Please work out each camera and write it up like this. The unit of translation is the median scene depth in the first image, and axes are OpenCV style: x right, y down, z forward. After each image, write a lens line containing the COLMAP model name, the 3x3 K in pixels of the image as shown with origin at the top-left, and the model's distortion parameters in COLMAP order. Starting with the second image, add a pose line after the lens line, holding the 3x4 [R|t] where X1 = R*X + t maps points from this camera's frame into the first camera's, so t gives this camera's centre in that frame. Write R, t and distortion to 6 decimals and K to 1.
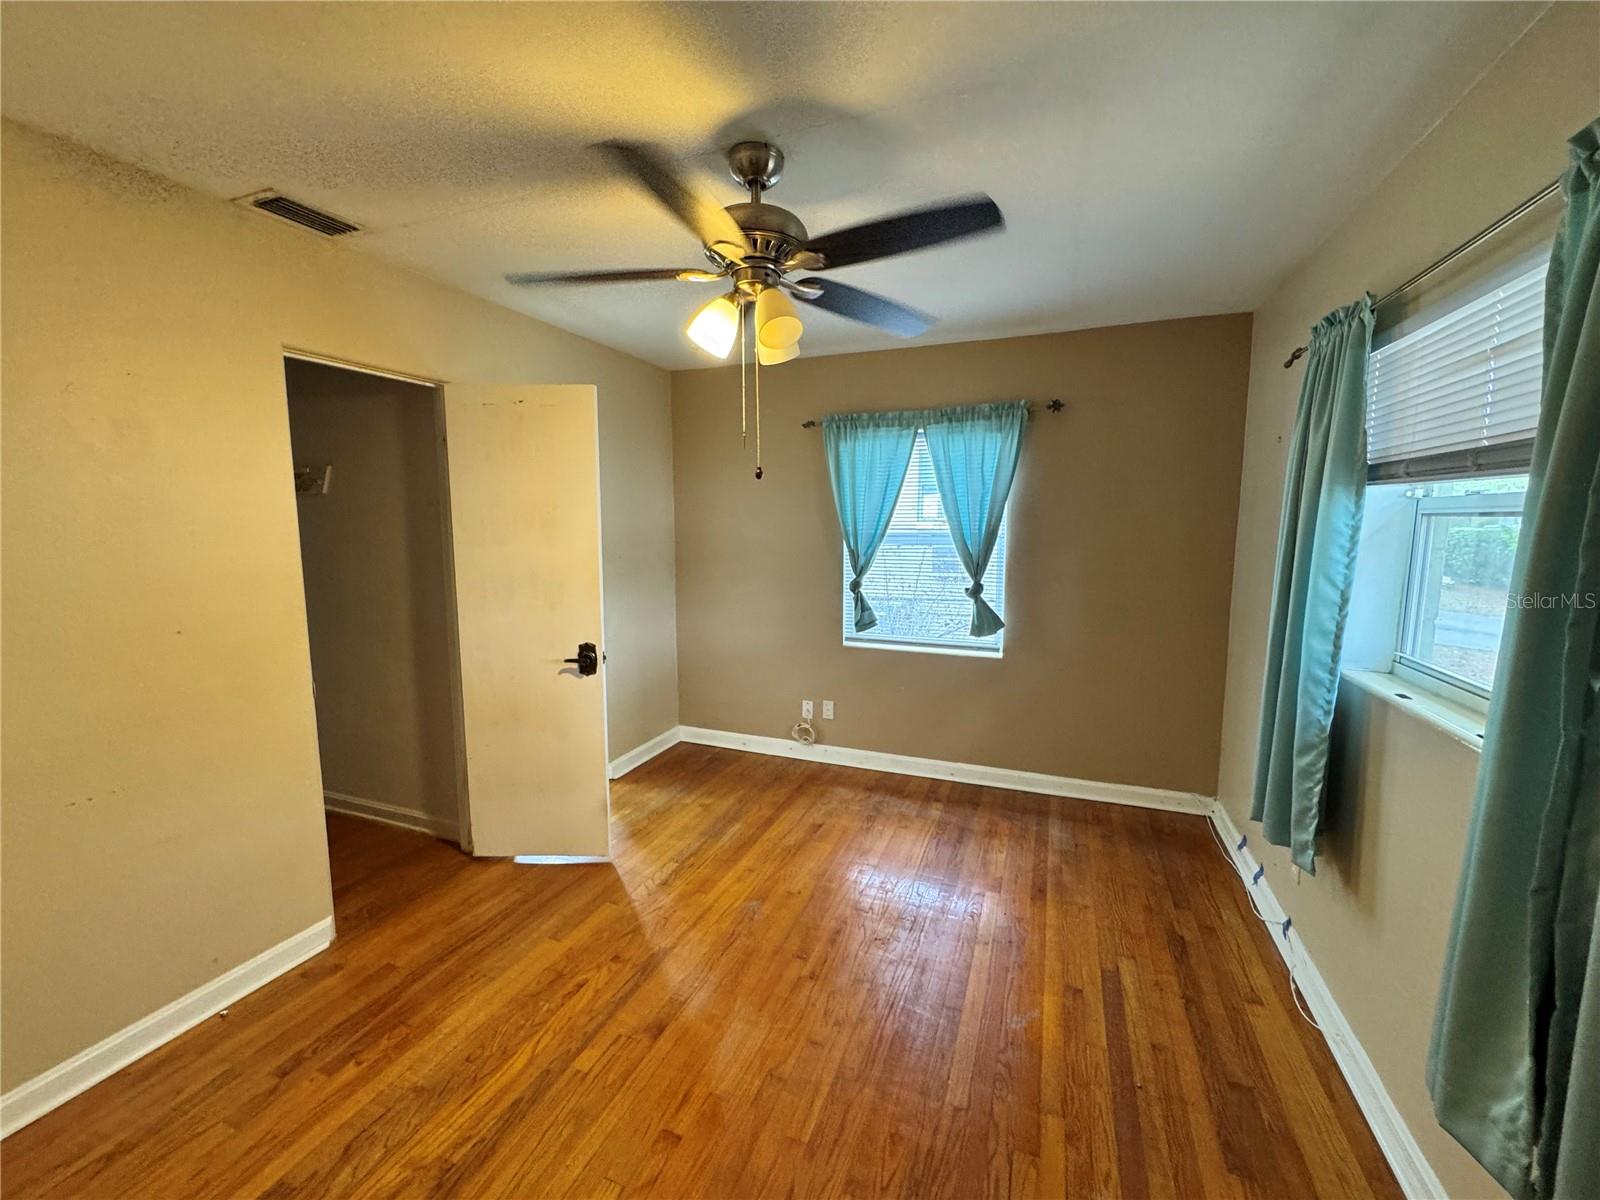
lens RADIAL K [[640.7, 0, 798.1], [0, 640.7, 600.8], [0, 0, 1]] dist [-0.003681, -0.000163]
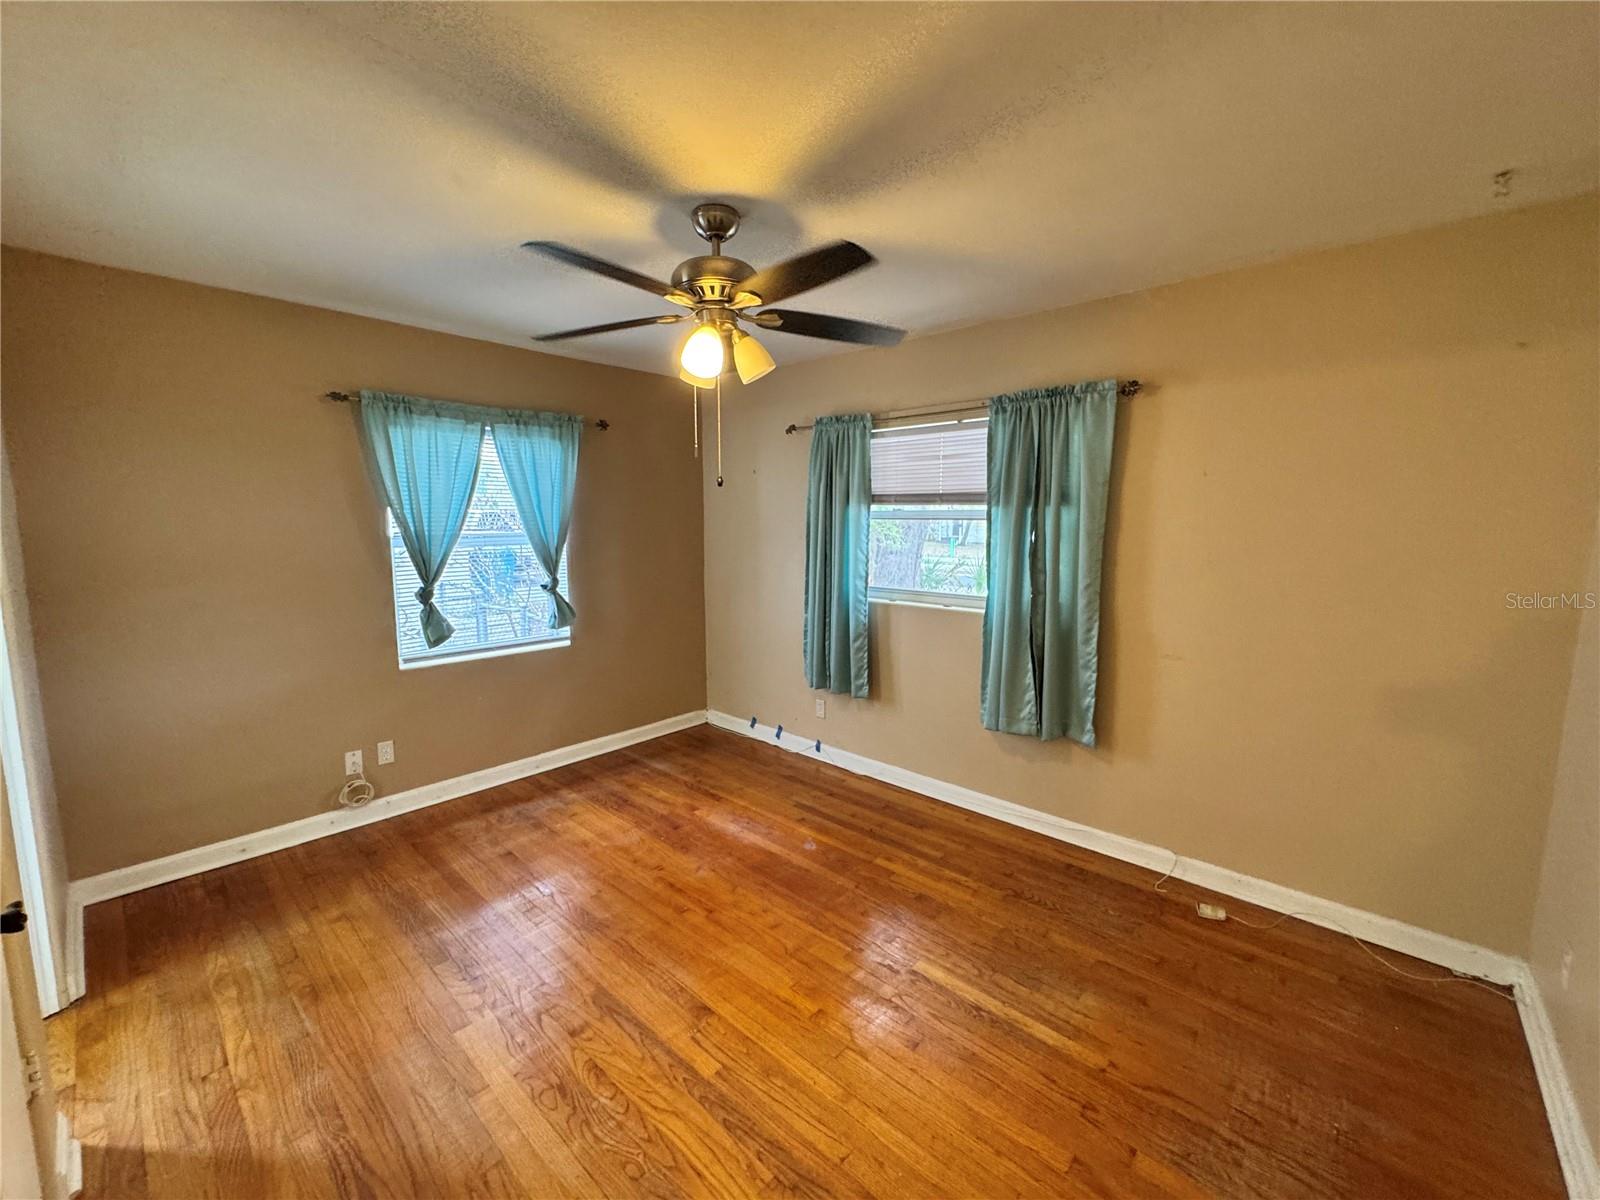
lens RADIAL K [[640.7, 0, 798.1], [0, 640.7, 600.8], [0, 0, 1]] dist [-0.003681, -0.000163]
pose [[0.355274, -0.114799, 0.927686, -0.596389], [0.113345, 0.990398, 0.079153, -0.030990], [-0.927865, 0.077027, 0.364874, 0.240487]]
